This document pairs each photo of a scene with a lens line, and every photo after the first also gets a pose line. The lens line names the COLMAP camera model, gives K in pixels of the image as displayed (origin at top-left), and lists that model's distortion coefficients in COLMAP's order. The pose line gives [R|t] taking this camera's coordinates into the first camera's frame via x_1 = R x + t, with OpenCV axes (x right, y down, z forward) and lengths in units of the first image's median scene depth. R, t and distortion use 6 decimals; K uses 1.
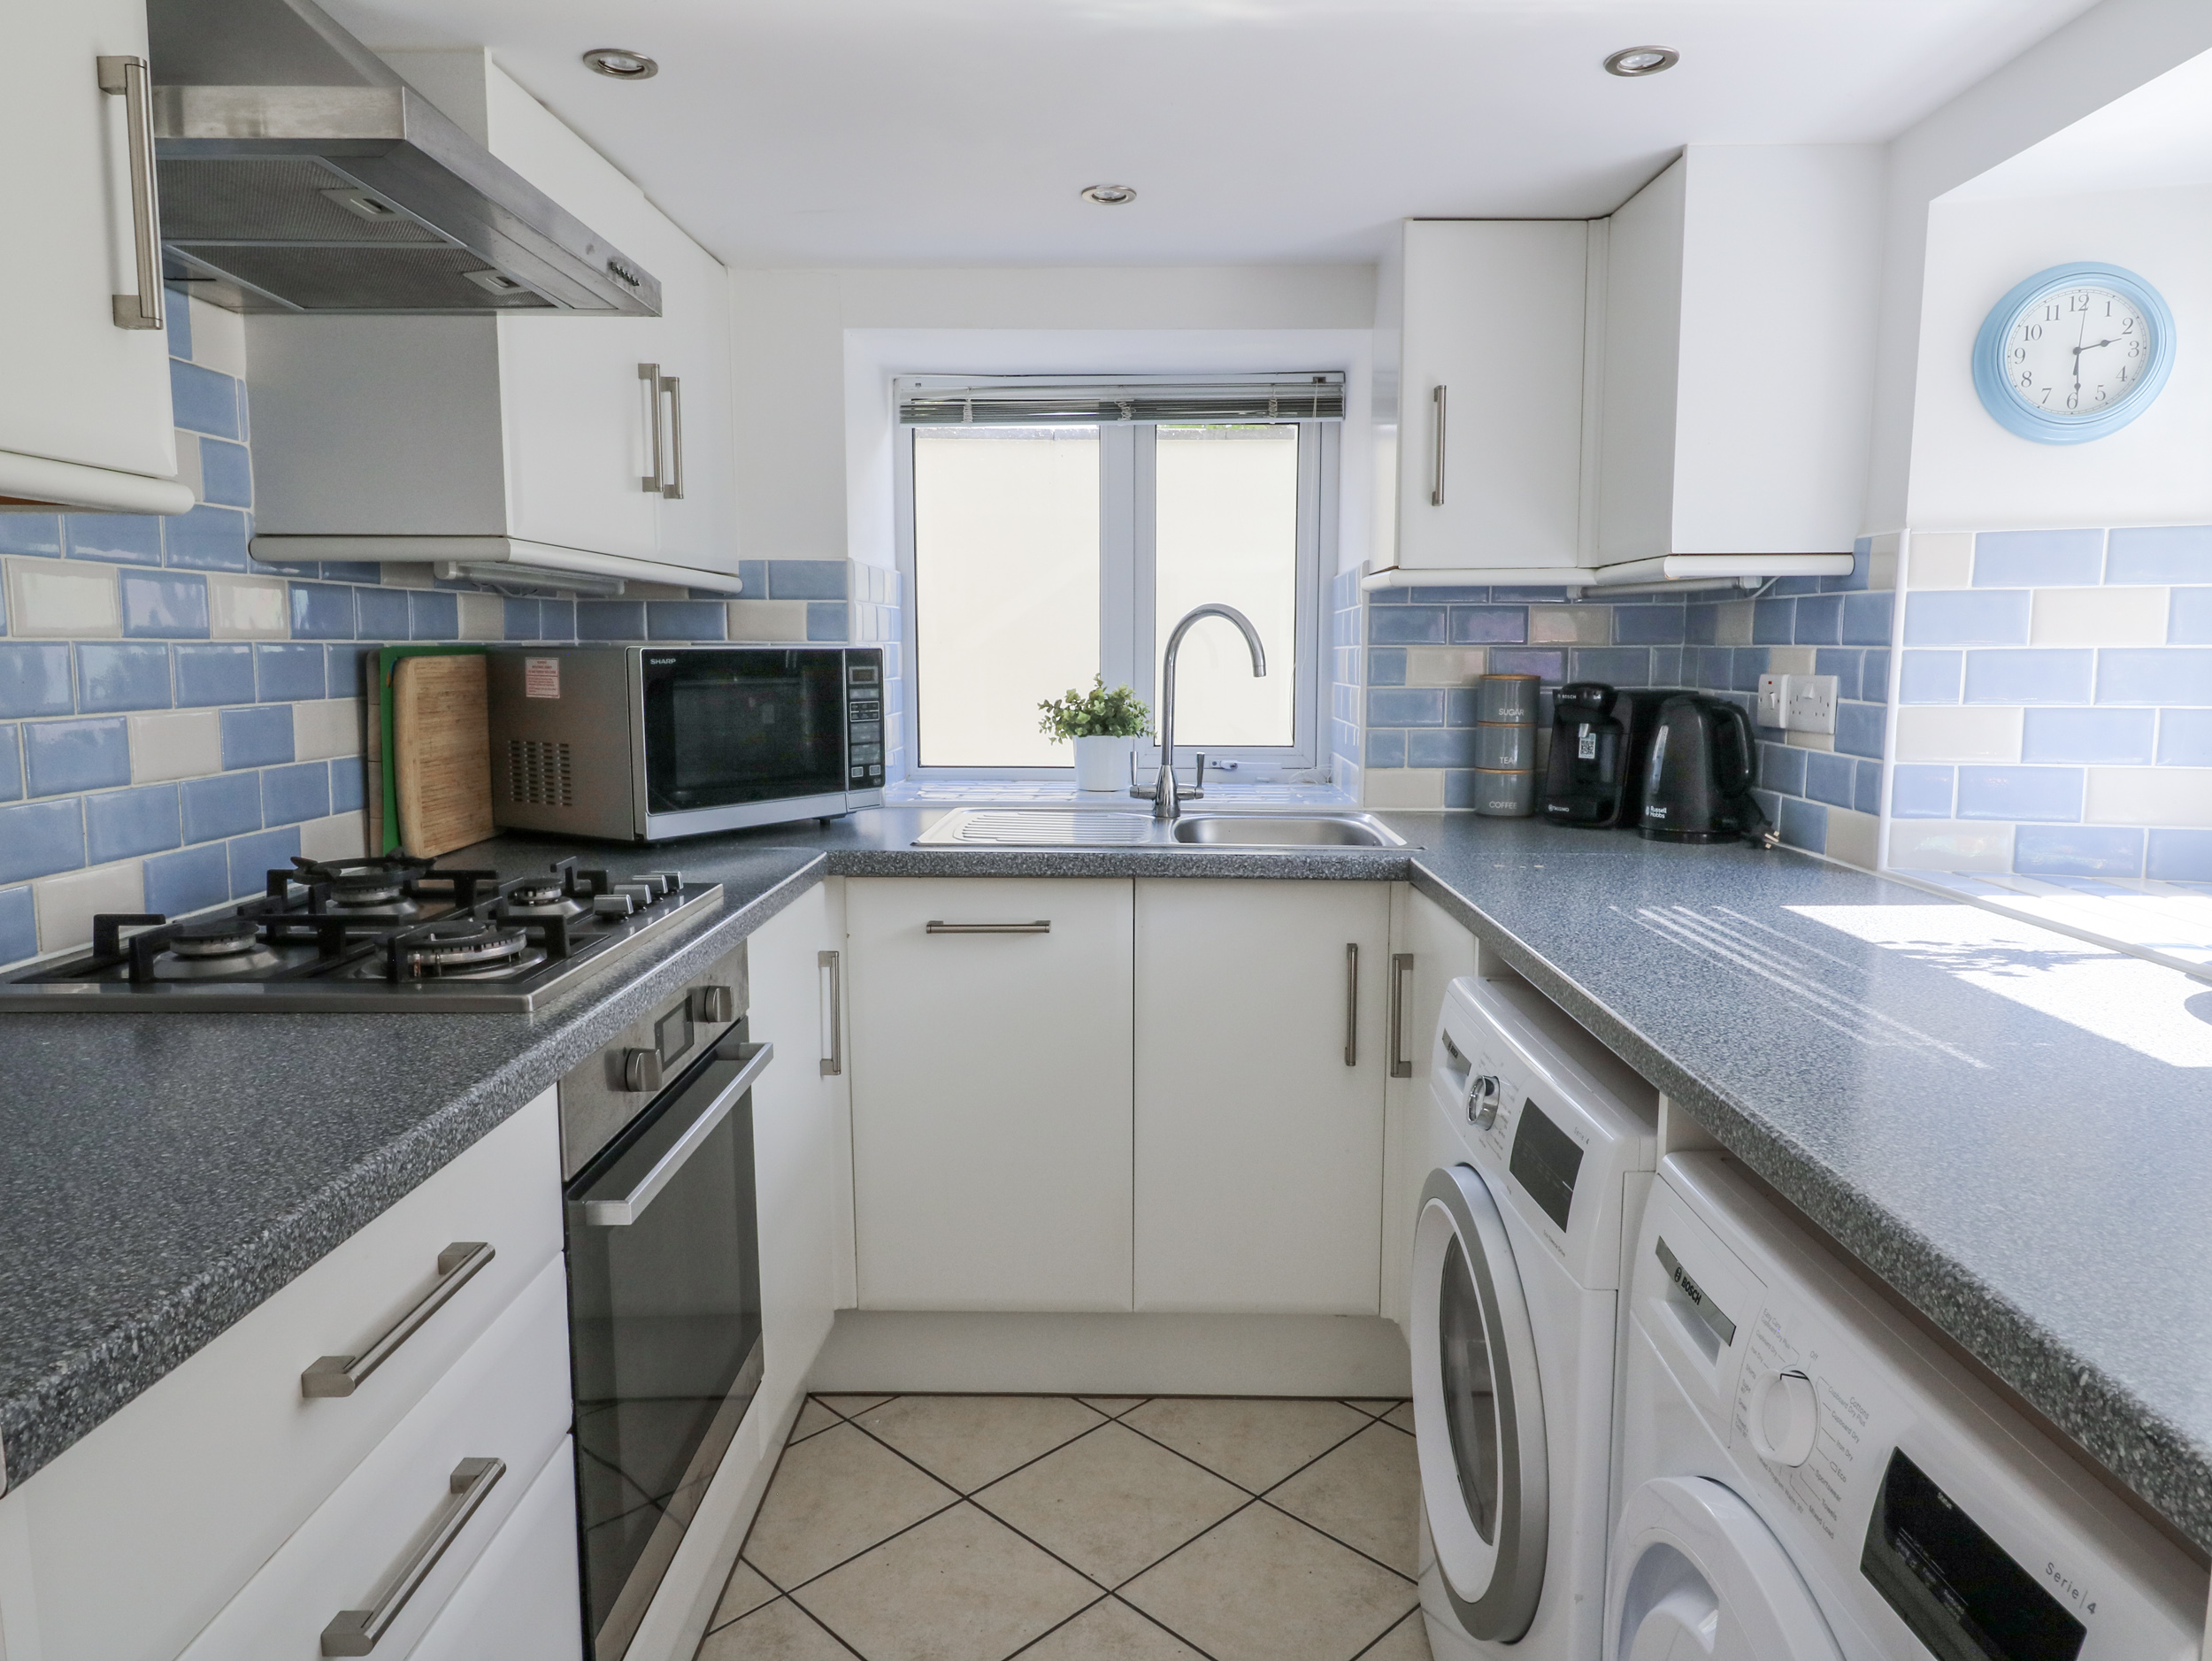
lens RADIAL K [[1579.5, 0, 1106.0], [0, 1579.5, 830.5], [0, 0, 1]] dist [-0.000312, -0.000415]
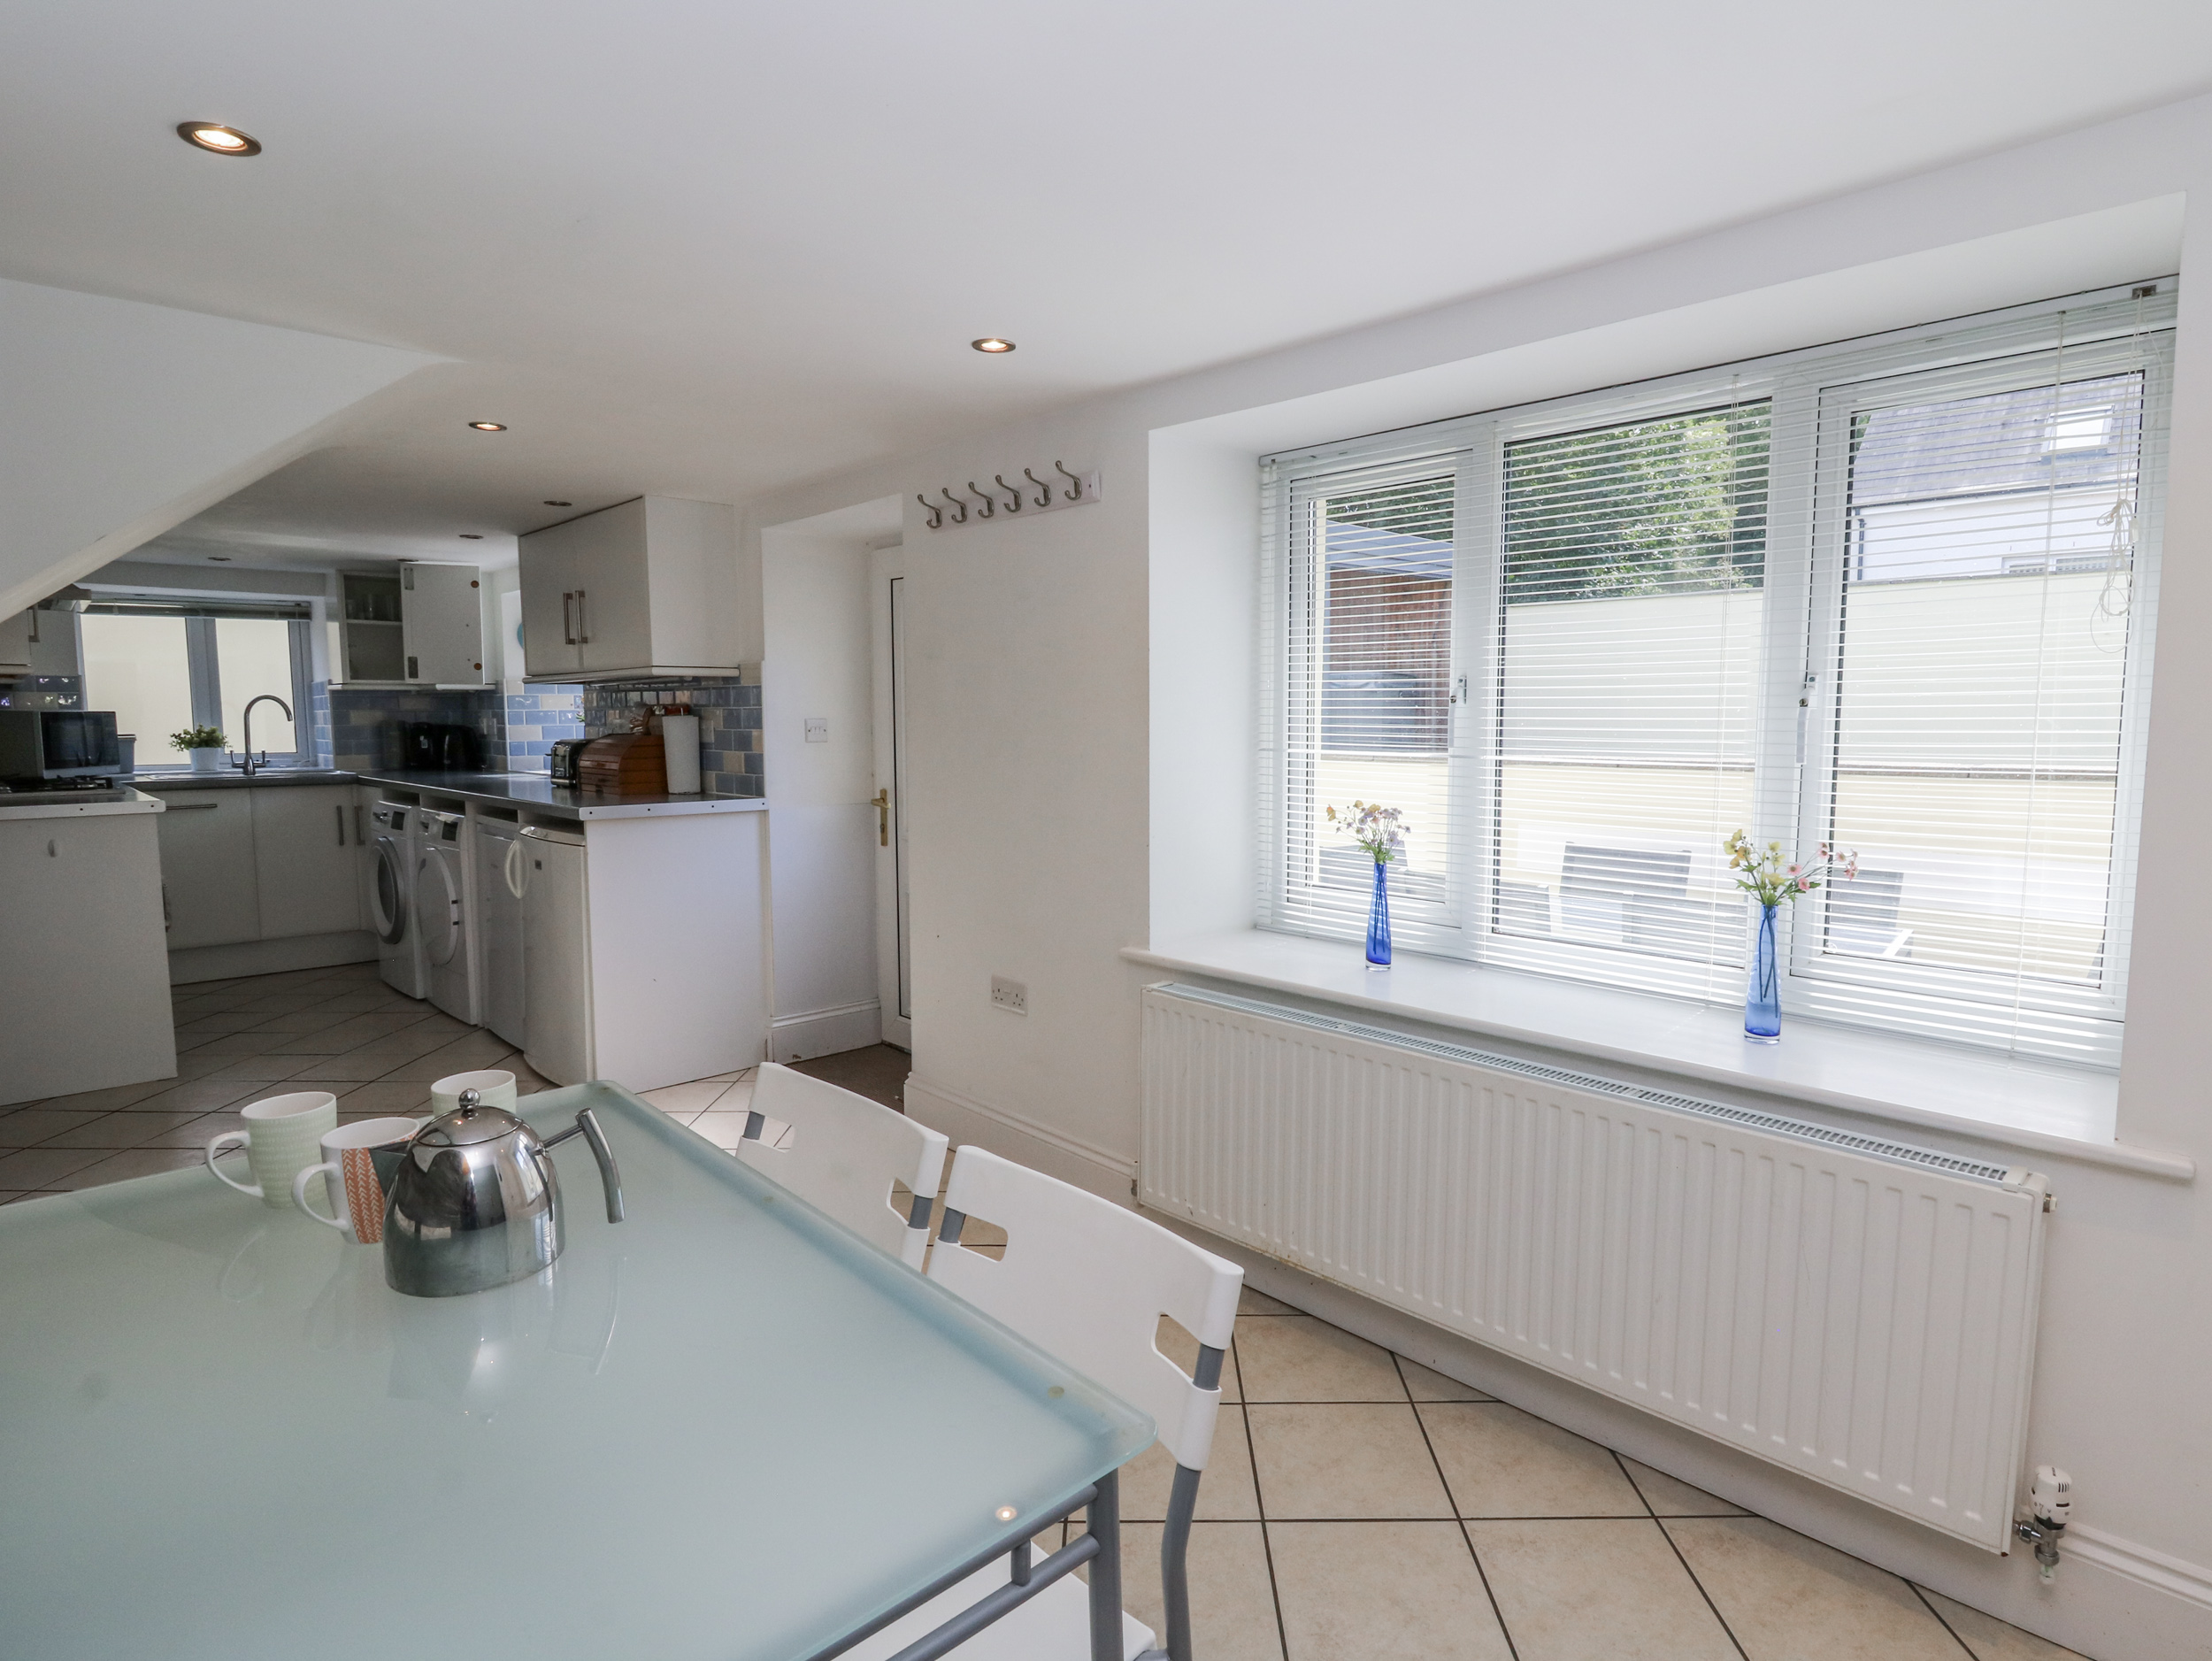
lens RADIAL K [[1176.3, 0, 1139.7], [0, 1176.3, 819.5], [0, 0, 1]] dist [0.000743, -0.001208]
pose [[0.706636, -0.067768, 0.704325, -0.302229], [0.084716, 0.996346, 0.010871, 0.172004], [-0.702488, 0.051986, 0.709795, -1.456802]]
